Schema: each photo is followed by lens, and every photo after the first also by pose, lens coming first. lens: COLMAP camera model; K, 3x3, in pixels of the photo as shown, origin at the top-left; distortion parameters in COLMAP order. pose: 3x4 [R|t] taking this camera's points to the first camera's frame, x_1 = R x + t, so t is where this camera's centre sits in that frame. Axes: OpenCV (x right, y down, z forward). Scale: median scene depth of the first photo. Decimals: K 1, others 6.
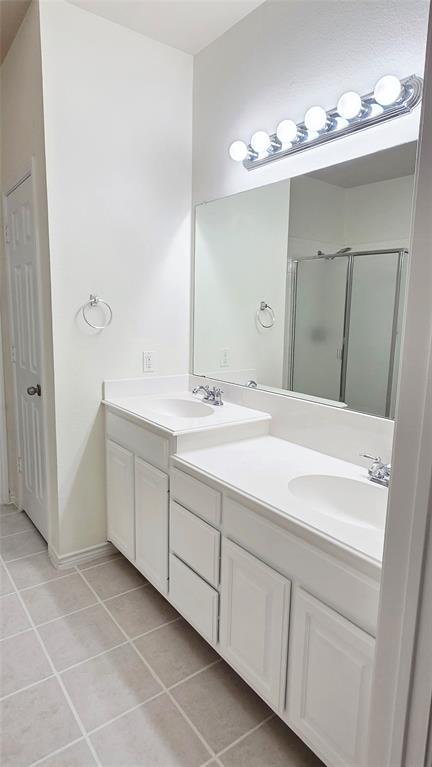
lens RADIAL K [[441.0, 0, 220.5], [0, 441.0, 381.7], [0, 0, 1]] dist [-0.004187, 0.000070]
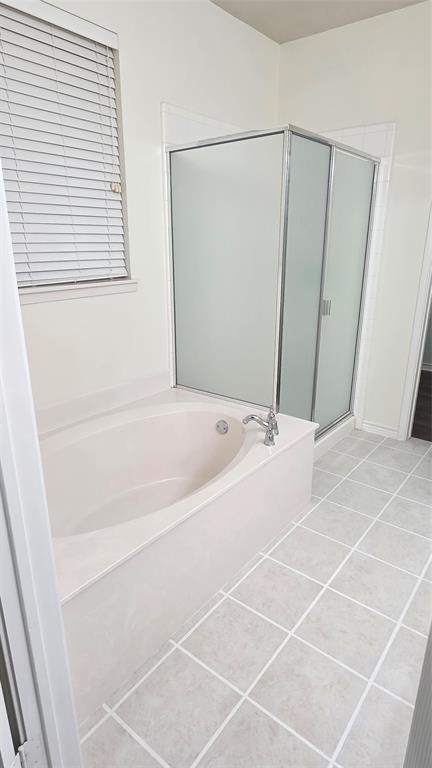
lens RADIAL K [[441.5, 0, 220.6], [0, 441.5, 382.2], [0, 0, 1]] dist [-0.004187, 0.000070]
pose [[0.253058, 0.271346, -0.928619, 0.240793], [-0.149253, 0.959320, 0.239644, -0.042428], [0.955869, 0.077956, 0.283262, 0.201663]]
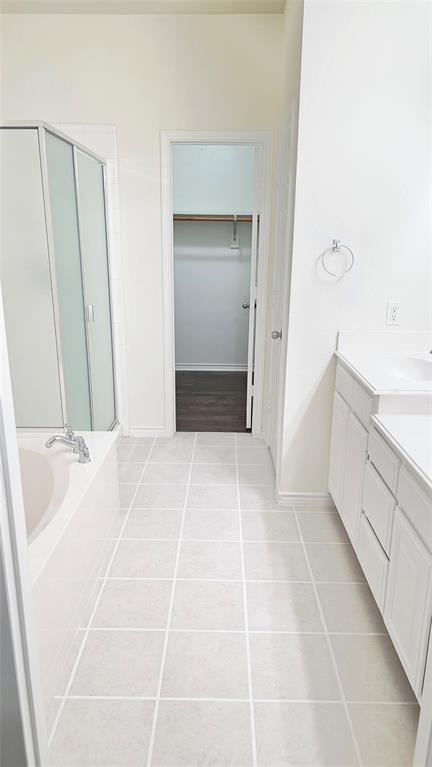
lens RADIAL K [[510.5, 0, 220.2], [0, 510.5, 392.2], [0, 0, 1]] dist [0.007043, -0.000852]
pose [[0.790174, 0.153754, -0.593283, 0.224472], [-0.080896, 0.985716, 0.147714, -0.014021], [0.607521, -0.068725, 0.791325, -0.052015]]
